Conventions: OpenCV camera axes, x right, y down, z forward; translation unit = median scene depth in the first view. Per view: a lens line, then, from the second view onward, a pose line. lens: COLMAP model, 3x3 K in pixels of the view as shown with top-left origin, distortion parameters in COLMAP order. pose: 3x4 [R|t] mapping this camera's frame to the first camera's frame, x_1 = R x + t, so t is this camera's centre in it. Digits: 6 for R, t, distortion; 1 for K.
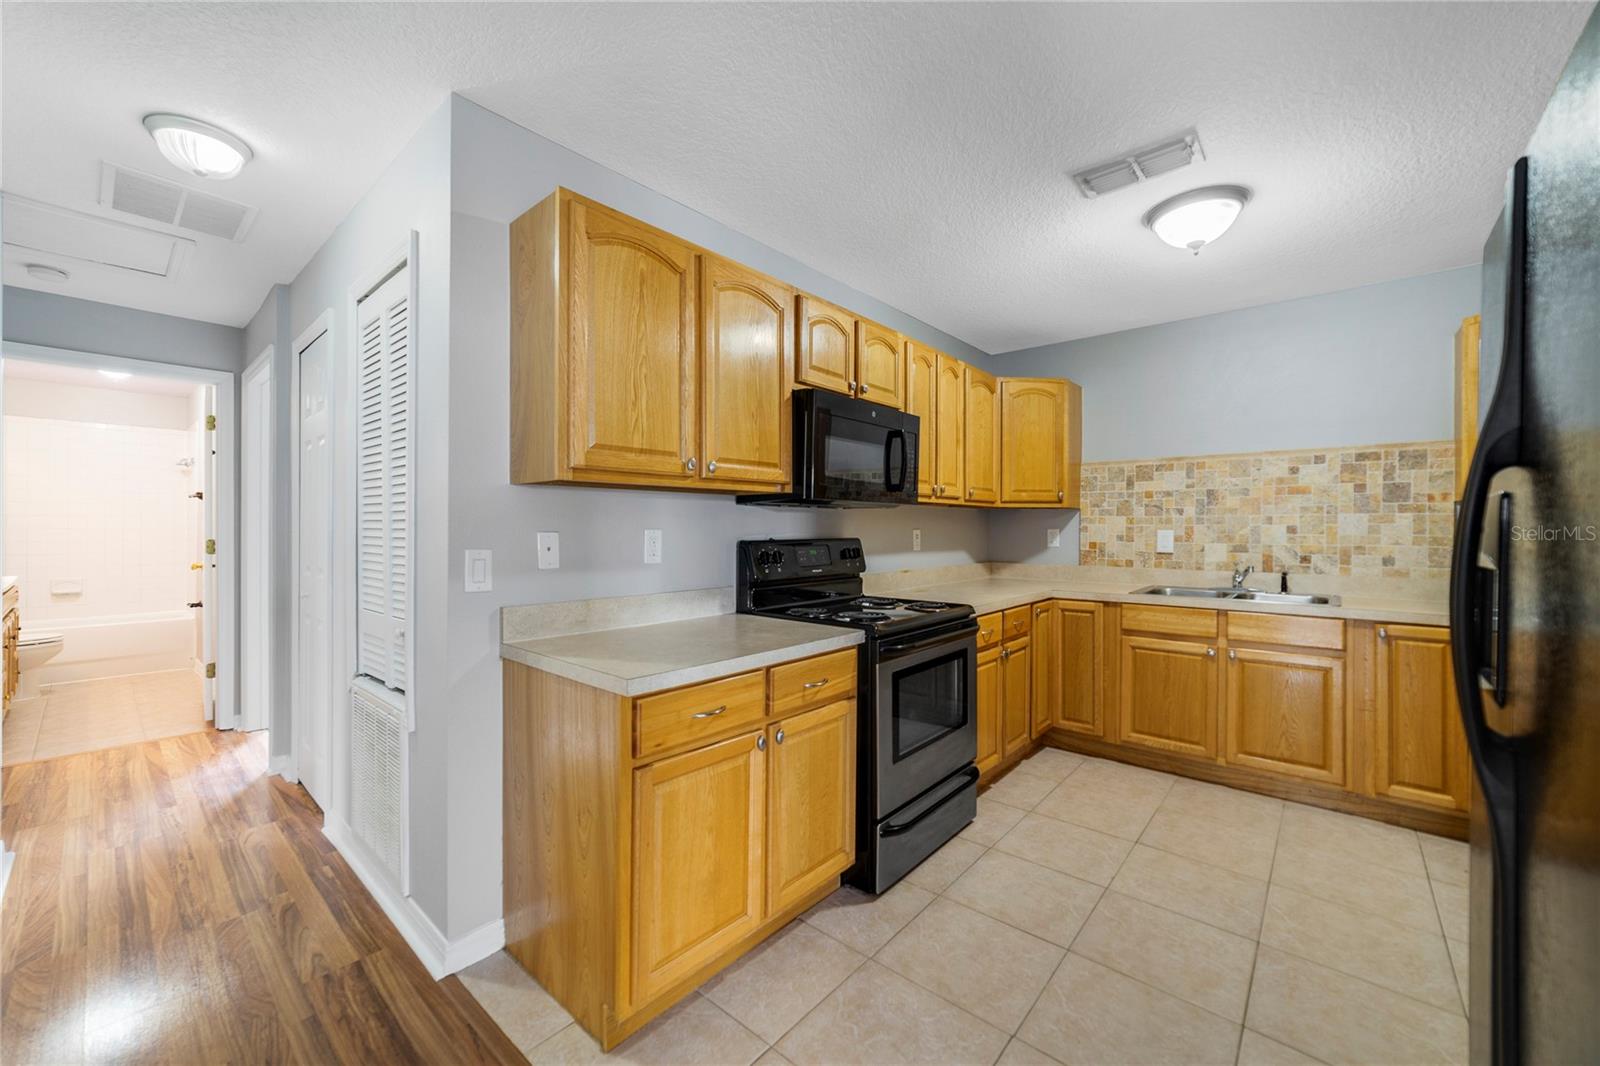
lens RADIAL K [[622.6, 0, 783.8], [0, 622.6, 526.8], [0, 0, 1]] dist [-0.028237, 0.010557]
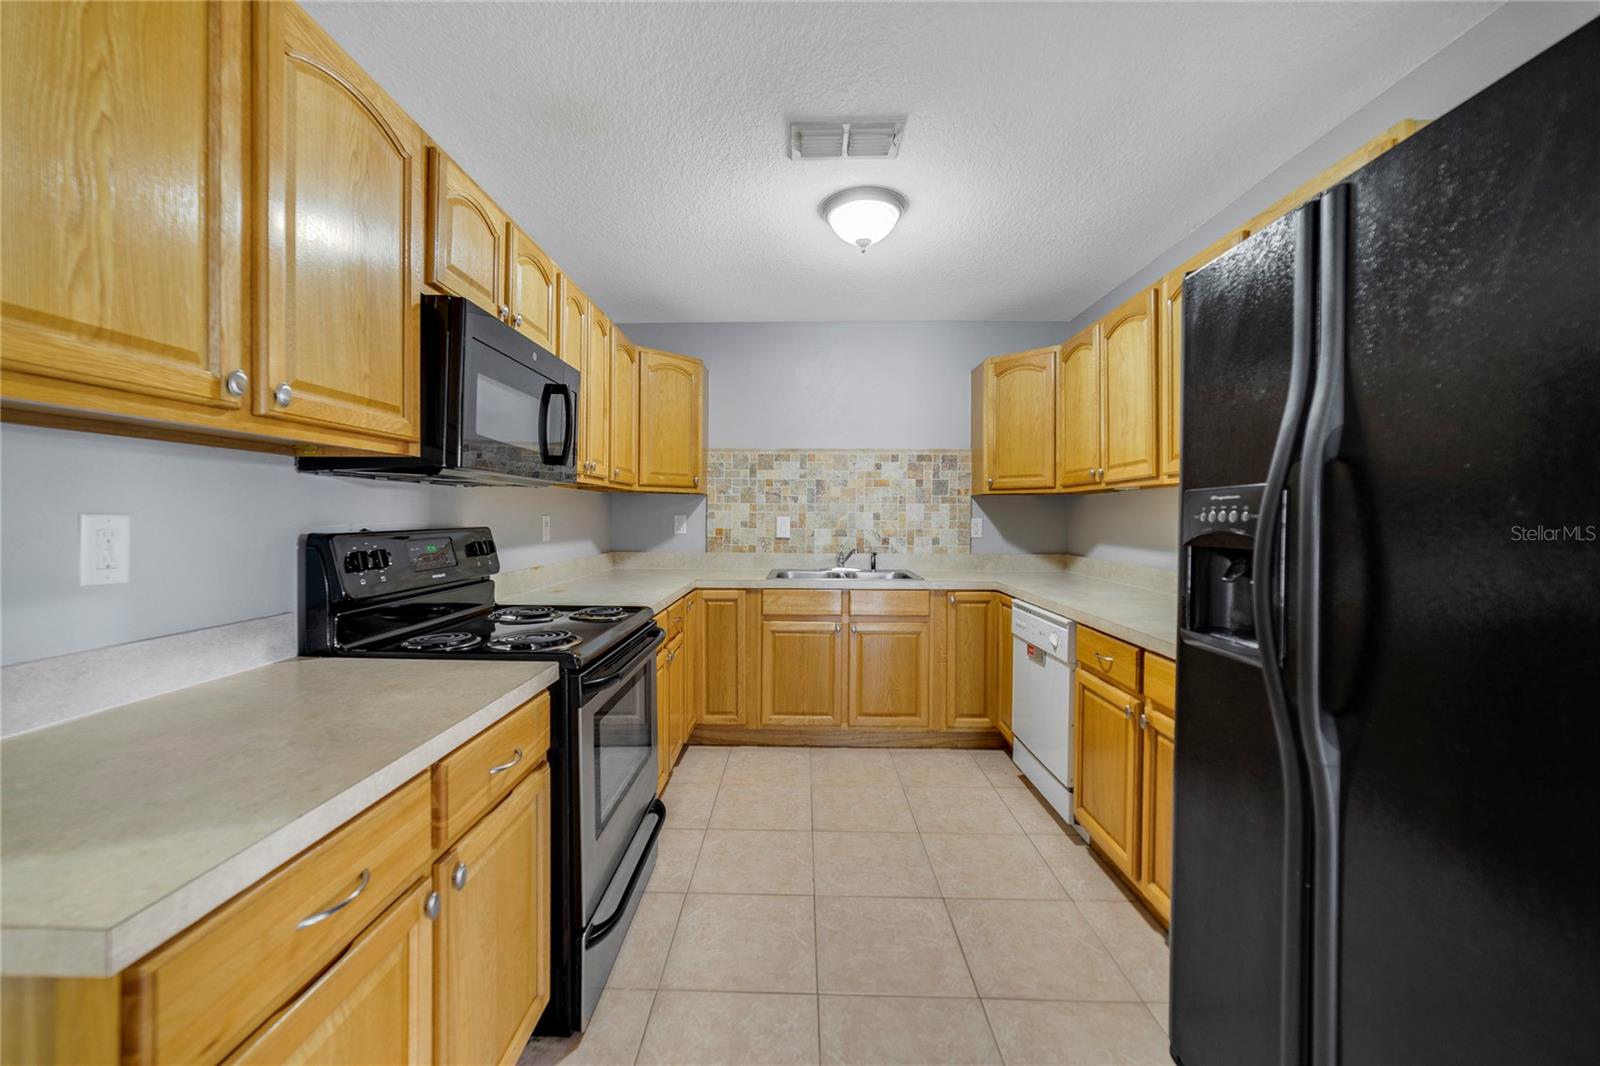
lens RADIAL K [[617.7, 0, 783.1], [0, 617.7, 520.0], [0, 0, 1]] dist [-0.027111, 0.007823]
pose [[0.763227, -0.002402, 0.646126, -0.088611], [-0.004772, 0.999945, 0.009355, 0.001396], [-0.646113, -0.010223, 0.763174, 0.238546]]
